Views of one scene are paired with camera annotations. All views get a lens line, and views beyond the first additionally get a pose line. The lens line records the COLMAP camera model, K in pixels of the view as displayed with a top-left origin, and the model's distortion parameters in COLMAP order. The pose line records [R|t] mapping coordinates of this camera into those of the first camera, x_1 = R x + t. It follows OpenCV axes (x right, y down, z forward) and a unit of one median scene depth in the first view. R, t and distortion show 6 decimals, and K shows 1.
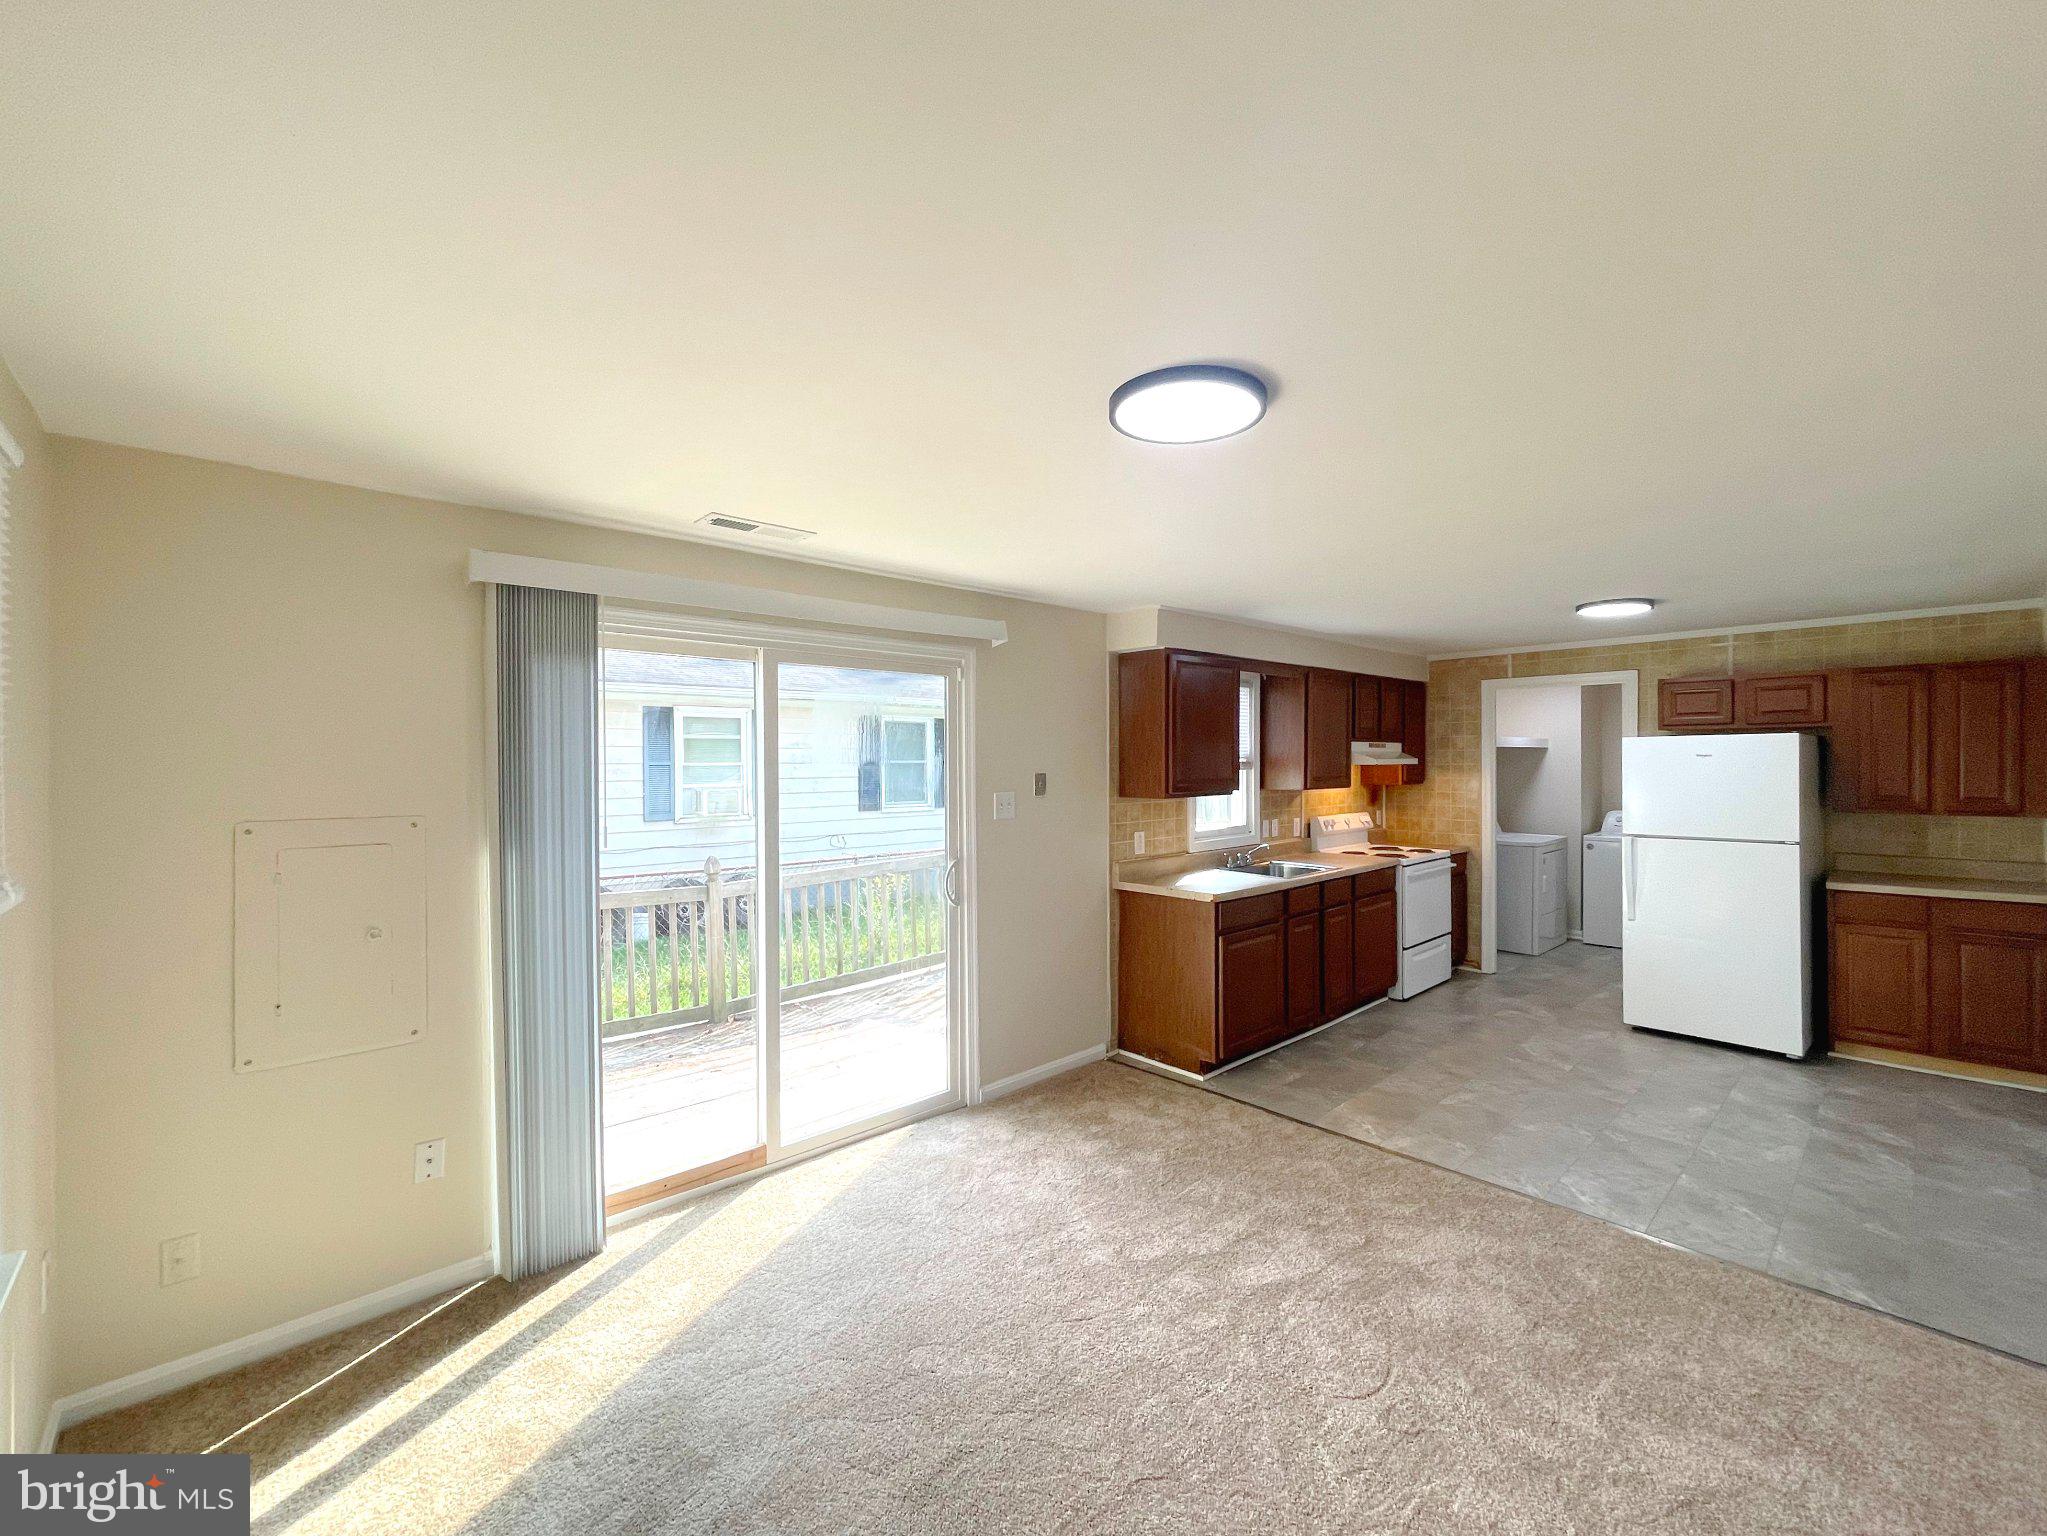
lens RADIAL K [[843.9, 0, 1044.5], [0, 843.9, 764.1], [0, 0, 1]] dist [-0.001767, 0.000326]
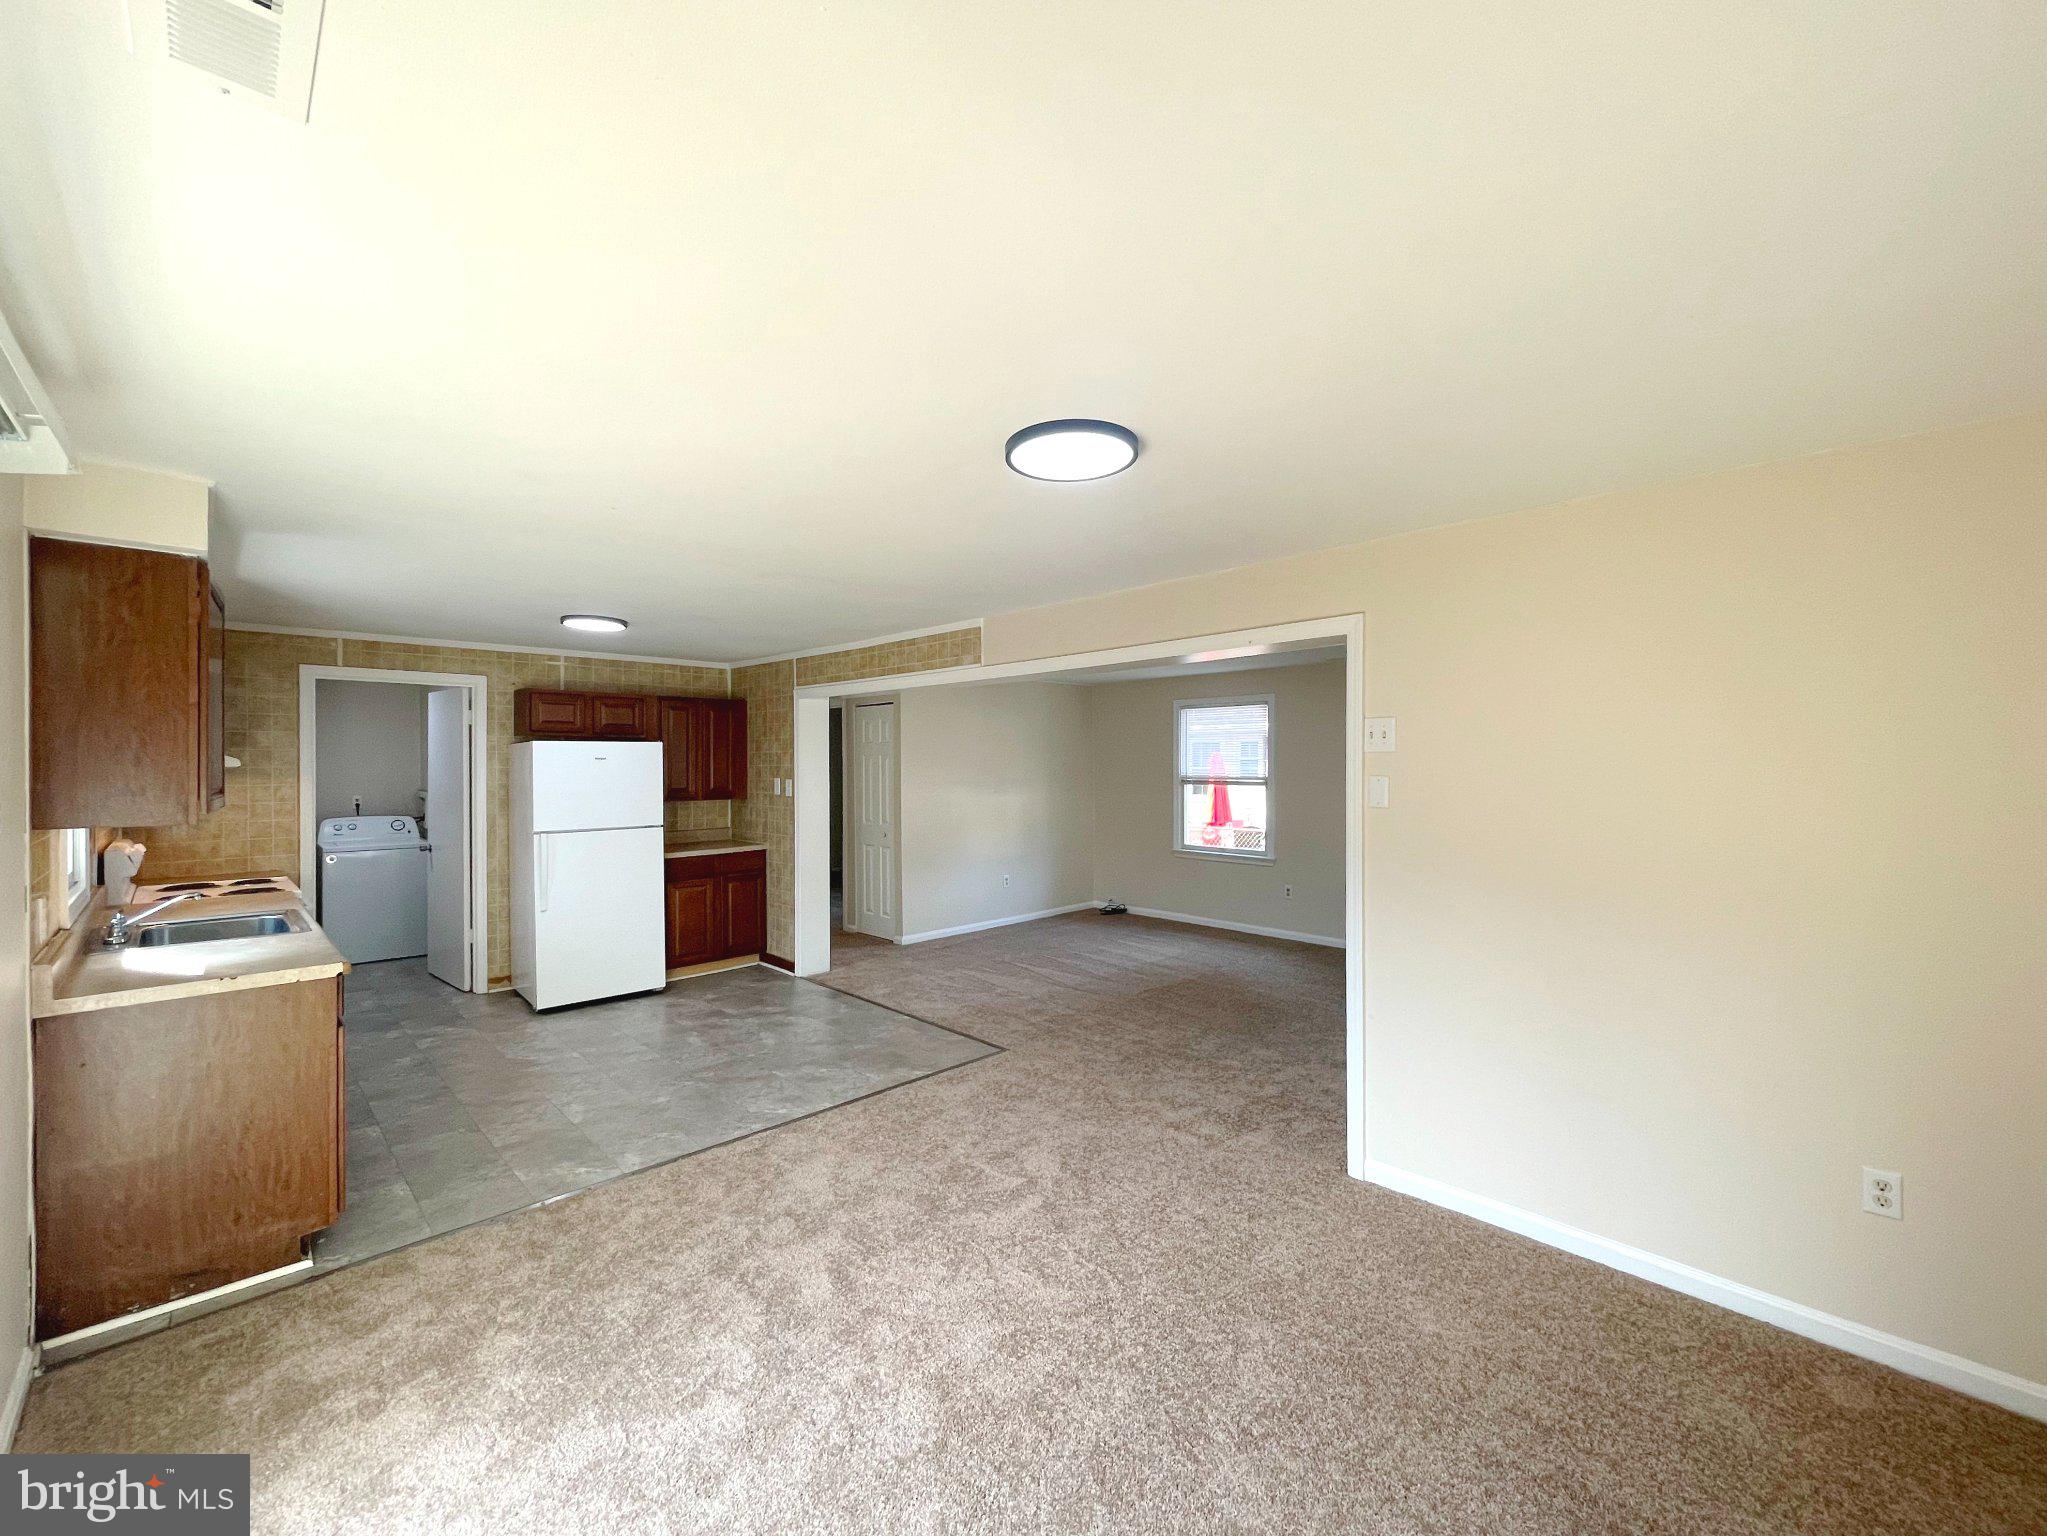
lens RADIAL K [[843.9, 0, 1007.6], [0, 843.9, 768.8], [0, 0, 1]] dist [-0.001767, 0.000326]
pose [[0.001242, -0.002155, 0.999997, -0.391196], [0.003599, 0.999991, 0.002150, 0.003298], [-0.999993, 0.003597, 0.001250, 0.421599]]
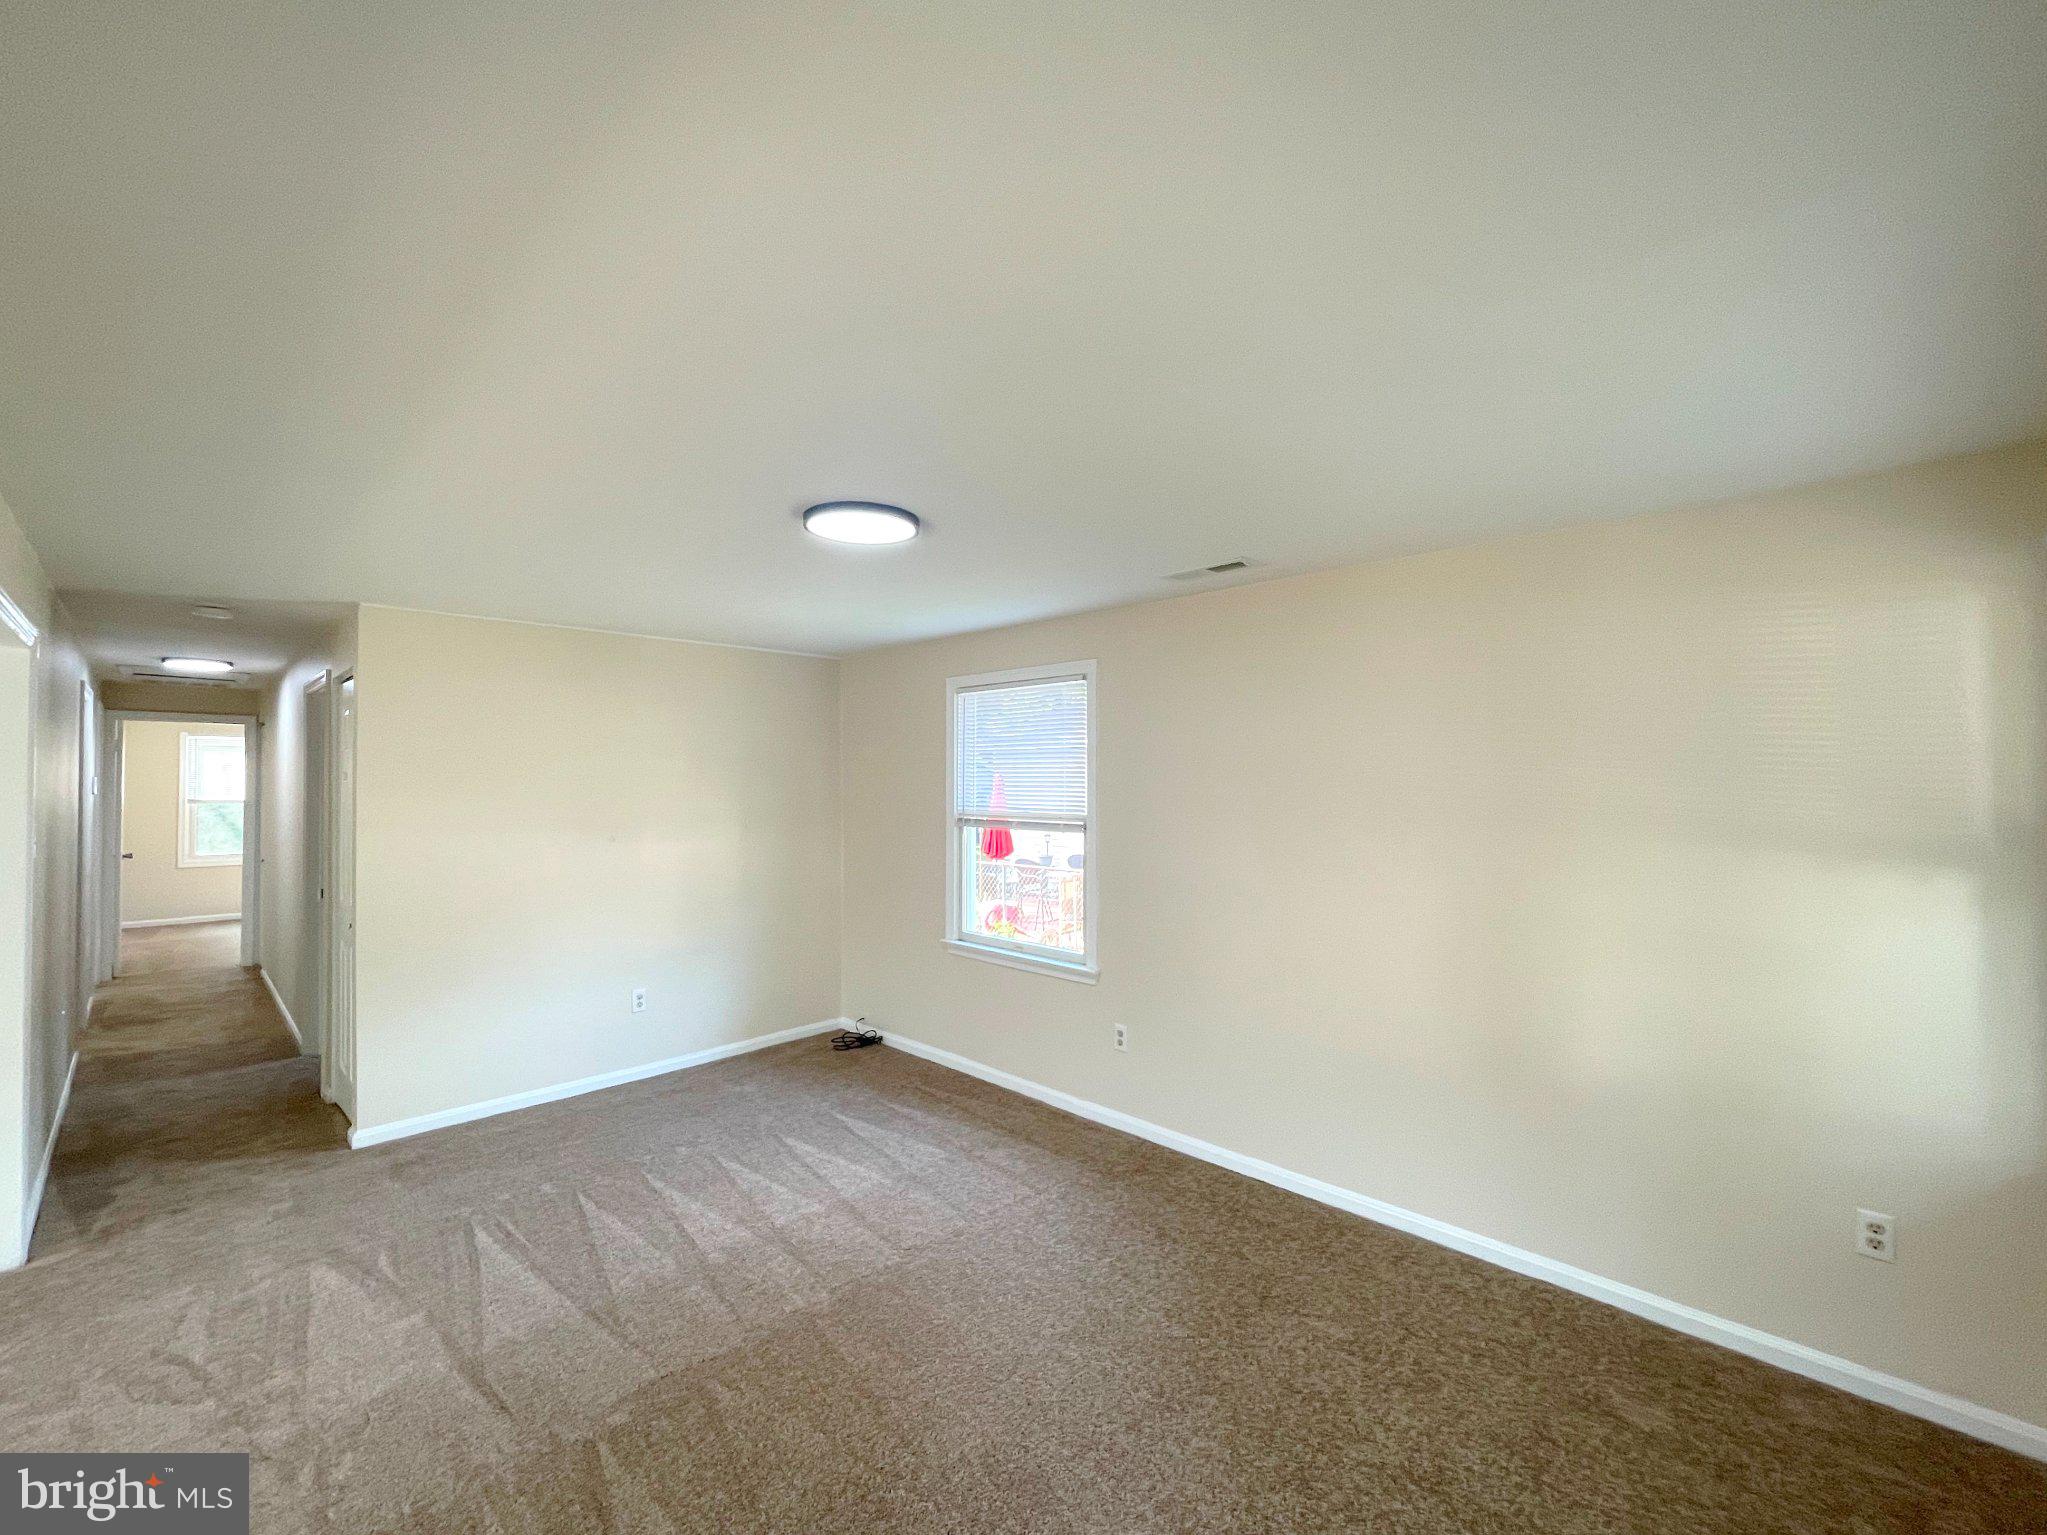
lens RADIAL K [[843.9, 0, 992.0], [0, 843.9, 769.2], [0, 0, 1]] dist [-0.001767, 0.000326]
pose [[-0.010409, 0.026949, 0.999583, 0.338380], [0.003500, 0.999632, -0.026914, 0.000015], [-0.999940, 0.003218, -0.010499, 0.044676]]
